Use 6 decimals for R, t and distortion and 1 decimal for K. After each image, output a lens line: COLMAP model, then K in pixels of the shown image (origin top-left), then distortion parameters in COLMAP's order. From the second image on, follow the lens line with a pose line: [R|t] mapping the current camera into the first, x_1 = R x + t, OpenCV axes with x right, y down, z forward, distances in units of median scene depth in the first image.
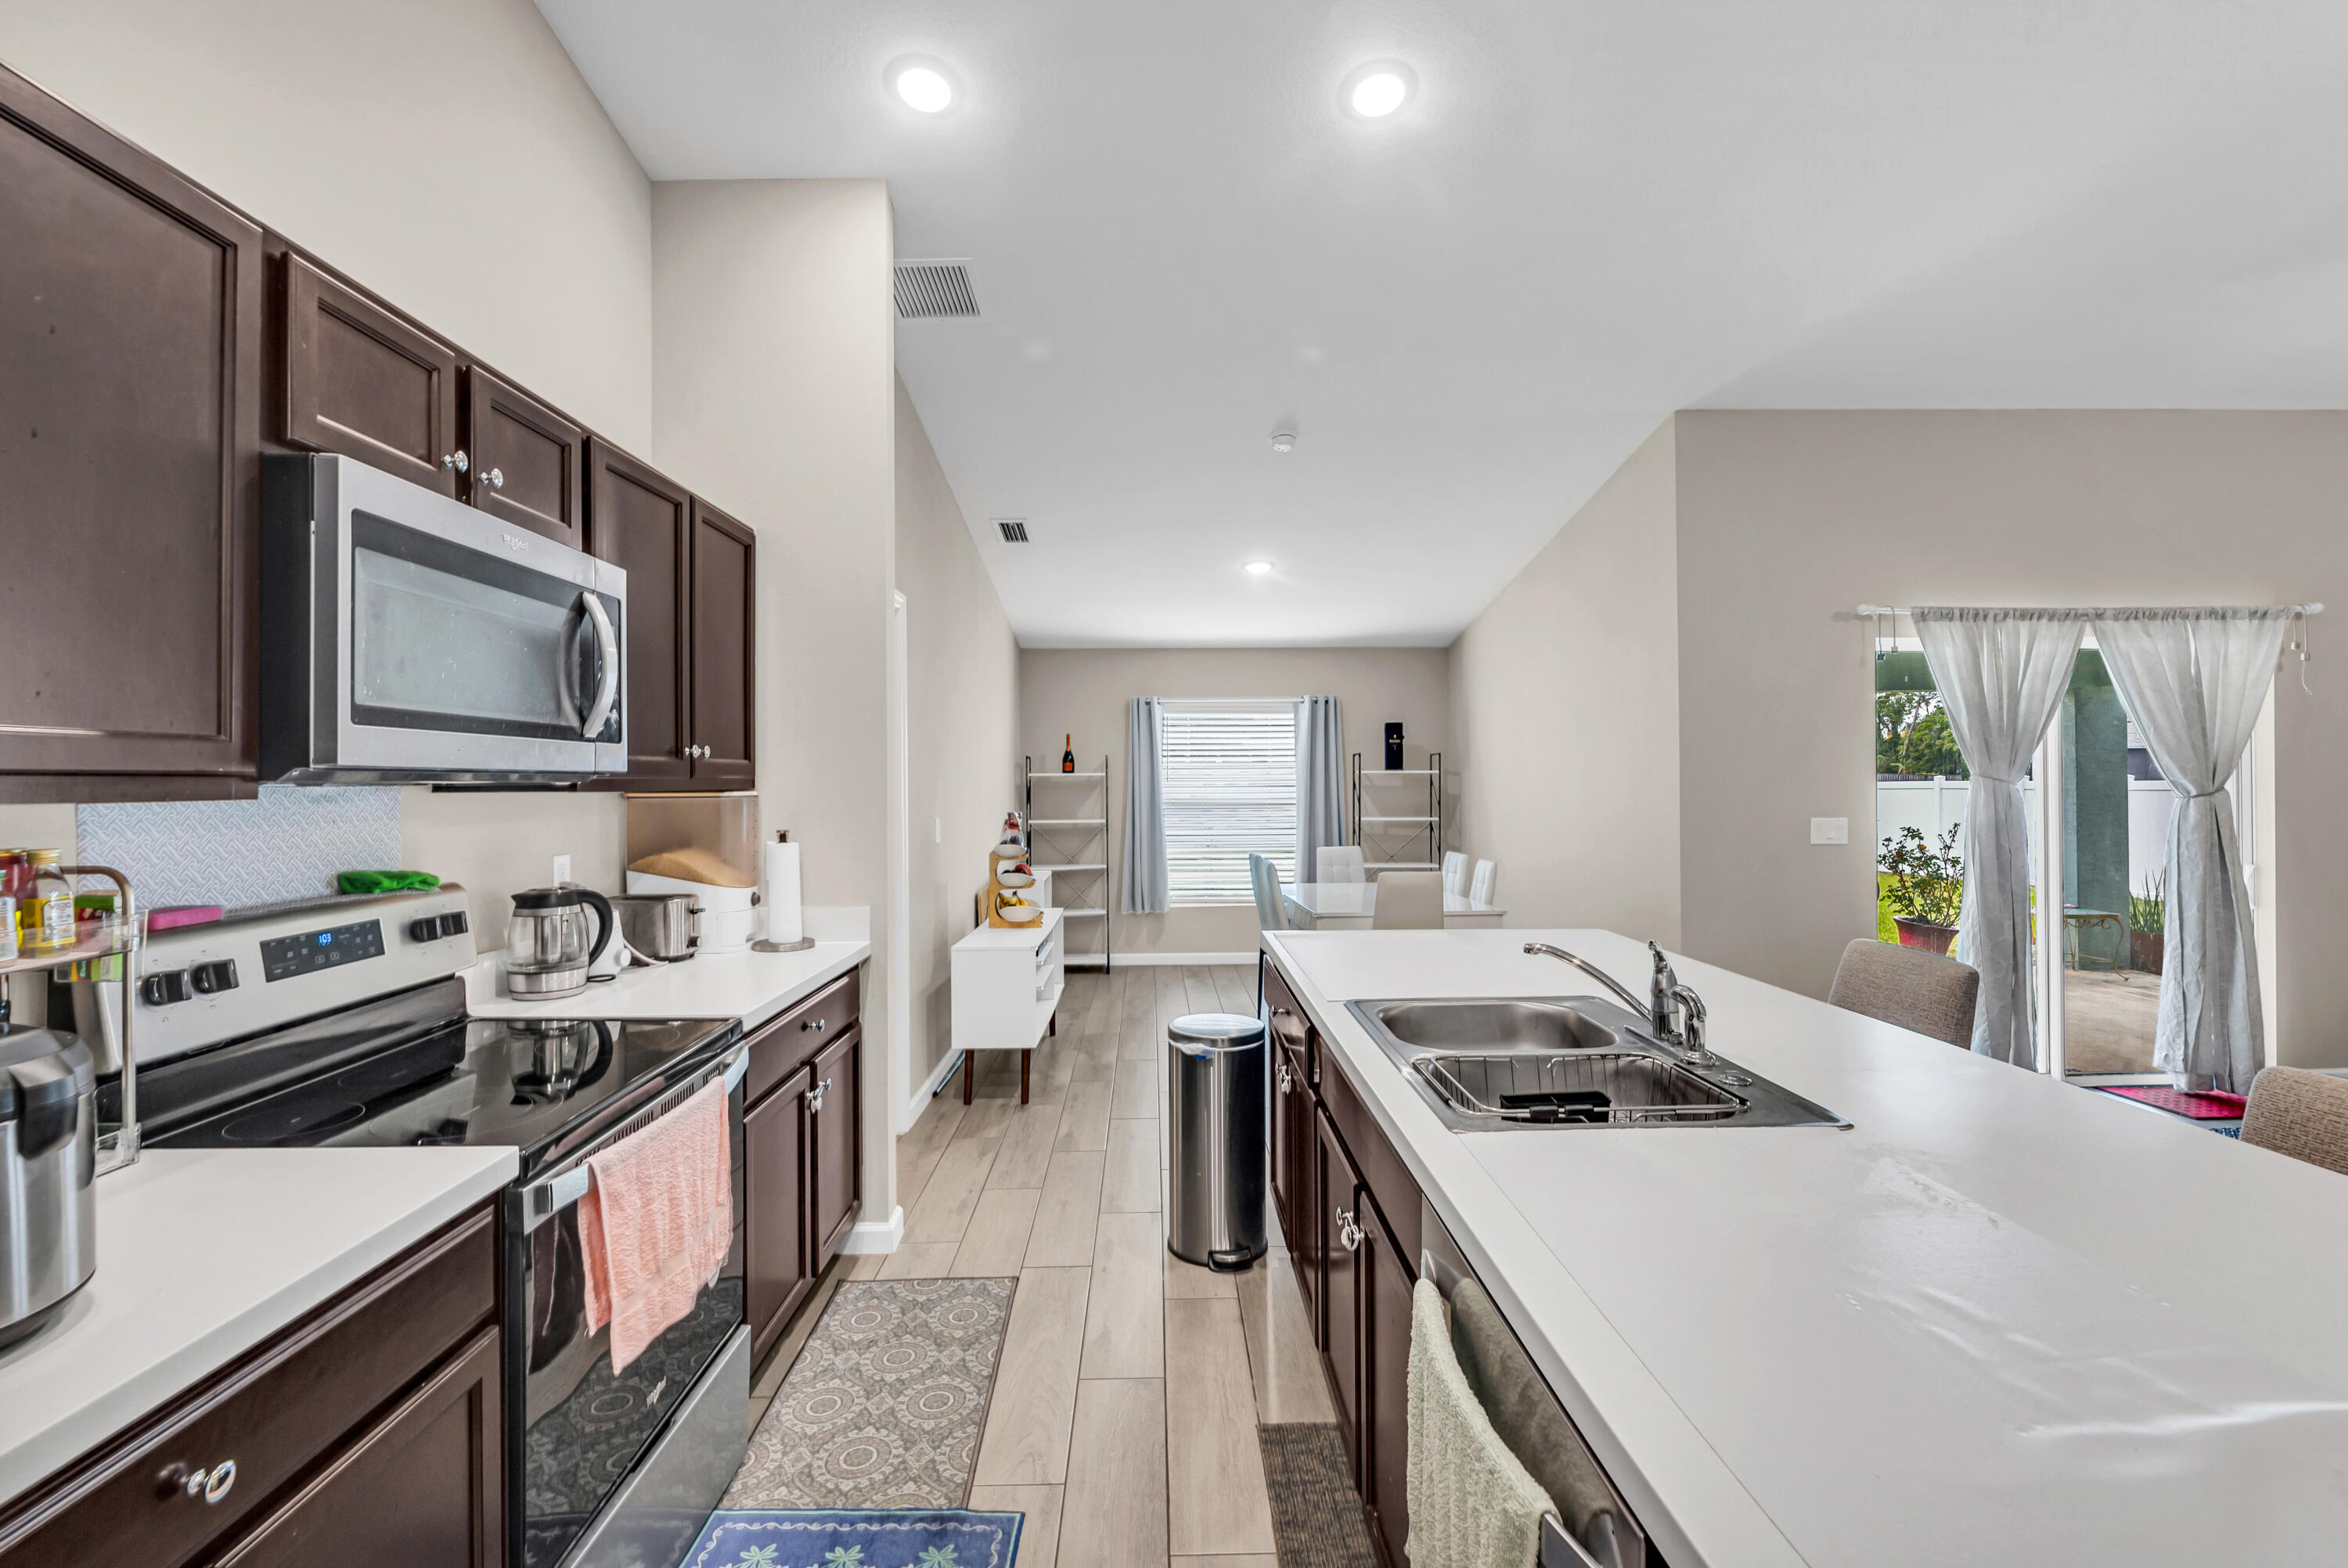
lens RADIAL K [[1021.2, 0, 1171.8], [0, 1021.2, 772.2], [0, 0, 1]] dist [-0.004418, -0.000107]
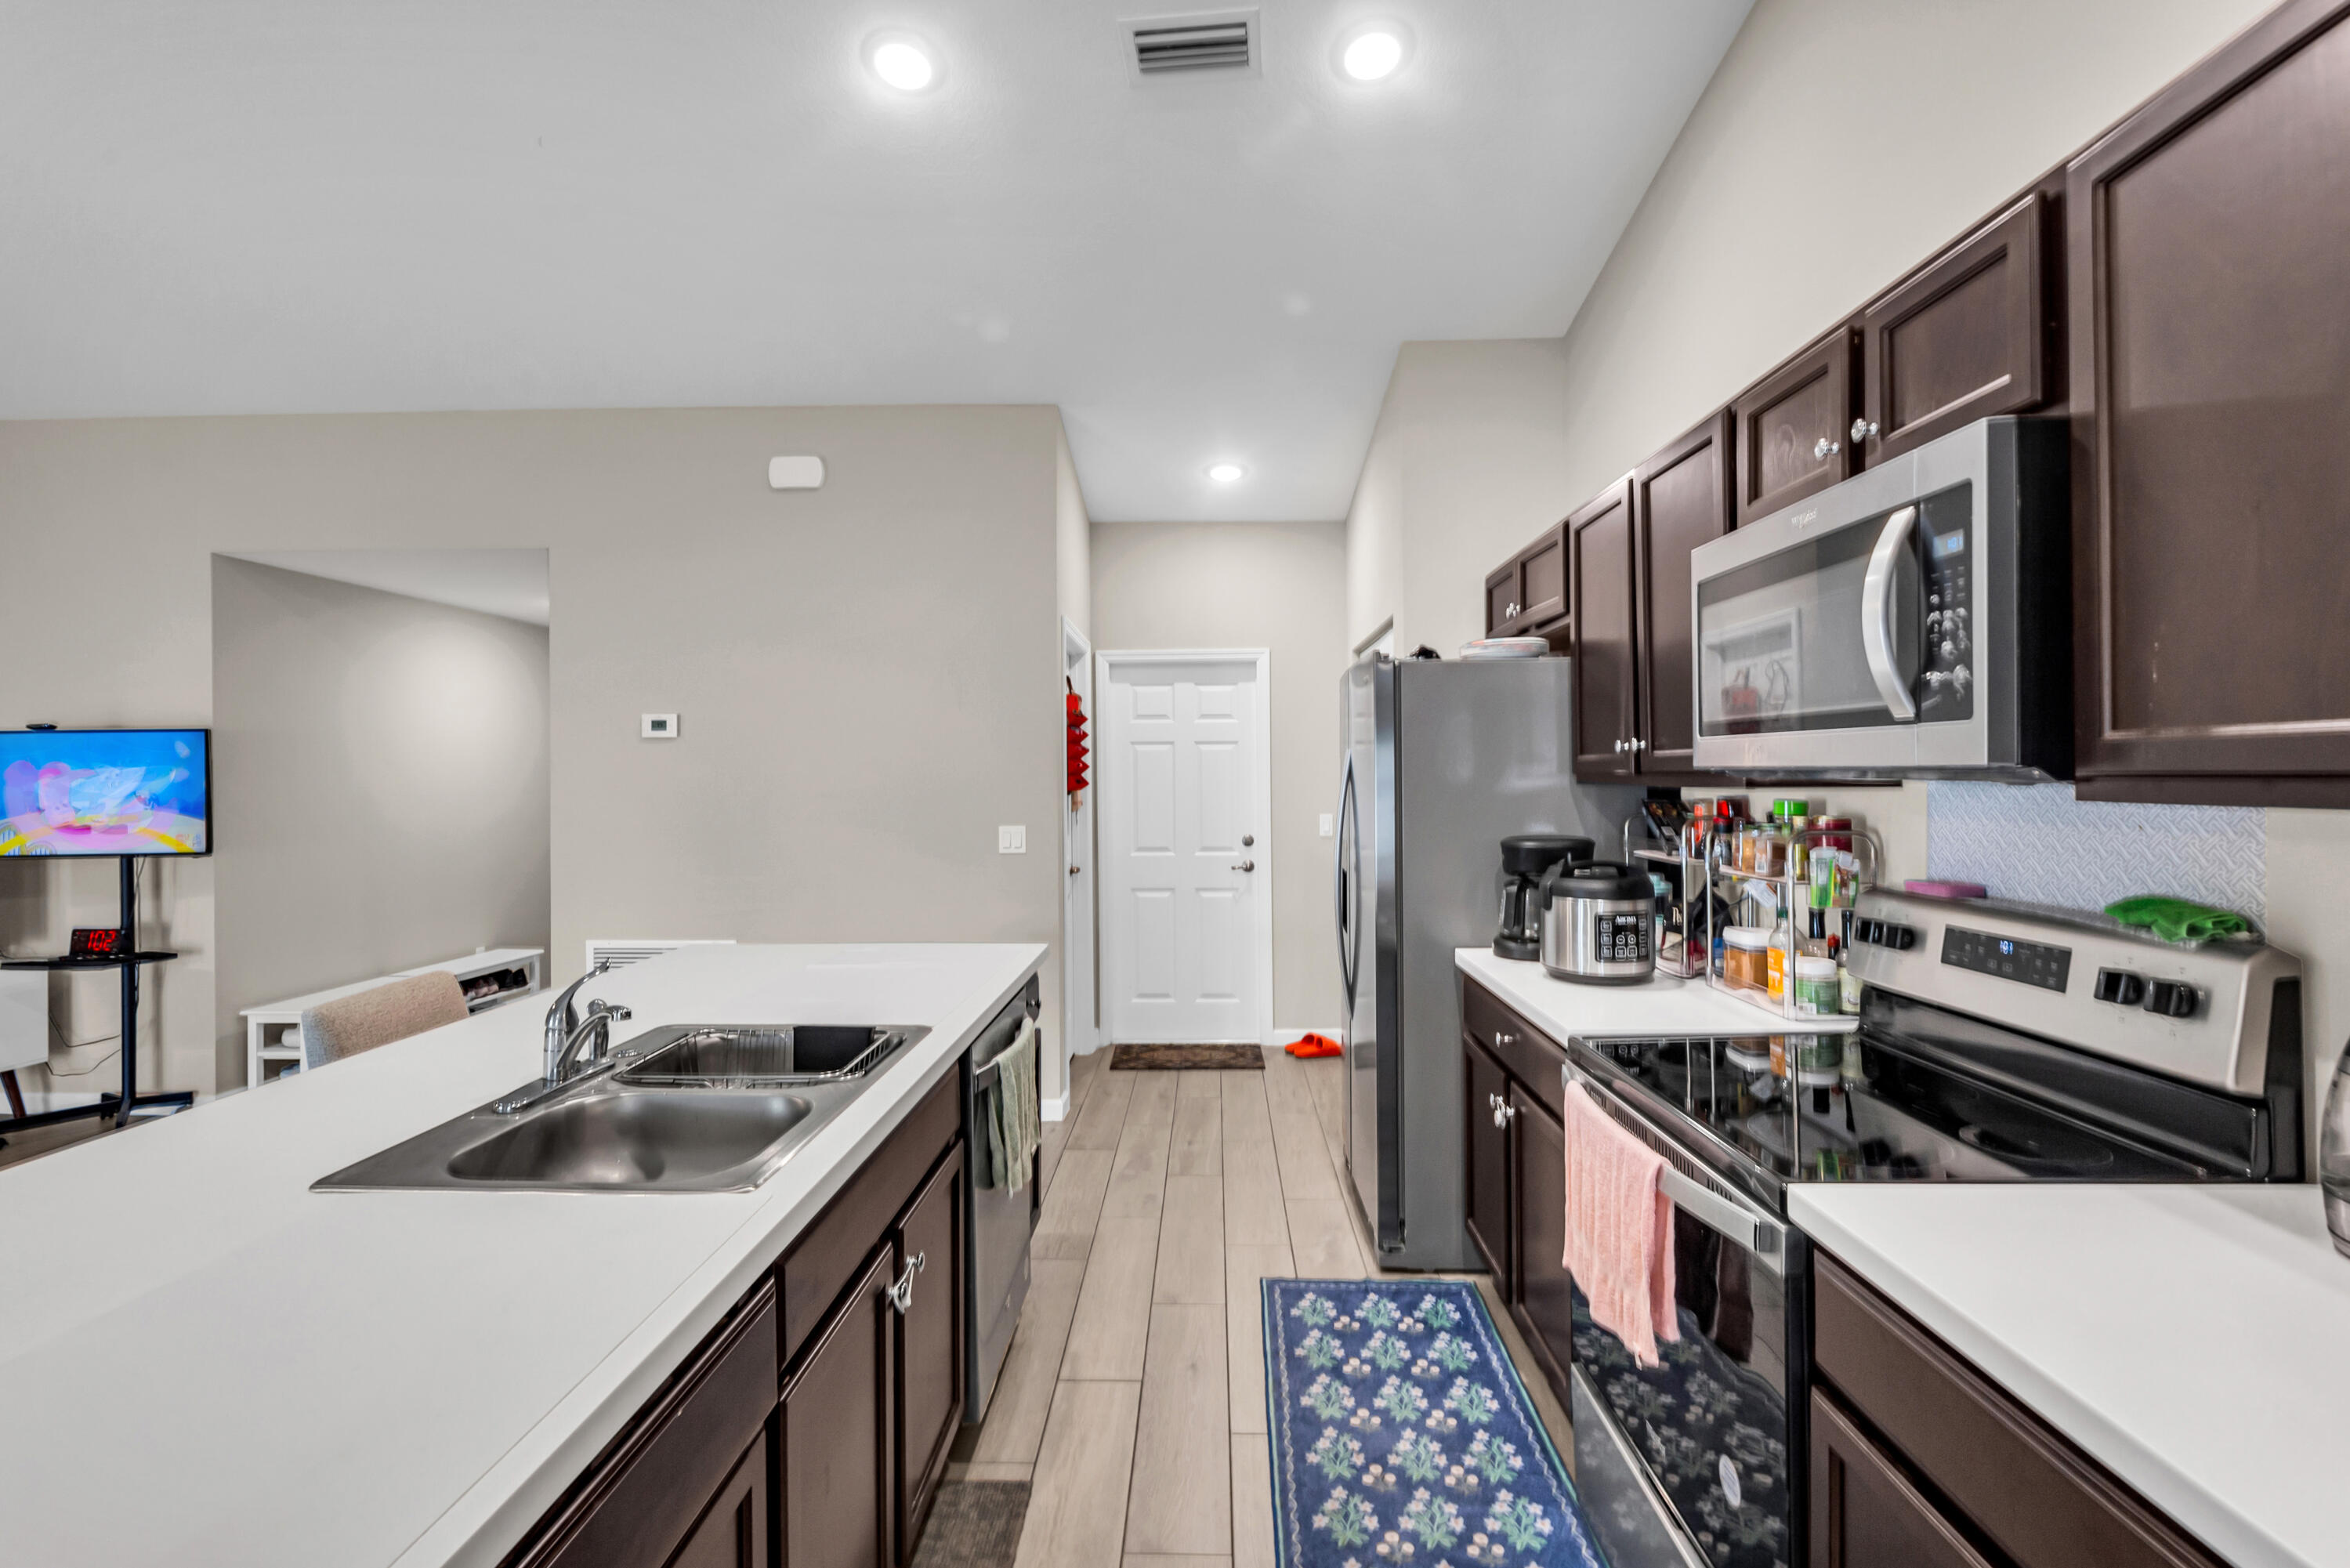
lens RADIAL K [[1023.3, 0, 1179.1], [0, 1023.3, 774.7], [0, 0, 1]] dist [-0.001810, -0.000203]
pose [[-0.998717, 0.014247, 0.048599, -0.049747], [0.013910, 0.999877, -0.007255, 0.001313], [-0.048697, -0.006570, -0.998792, 0.767147]]
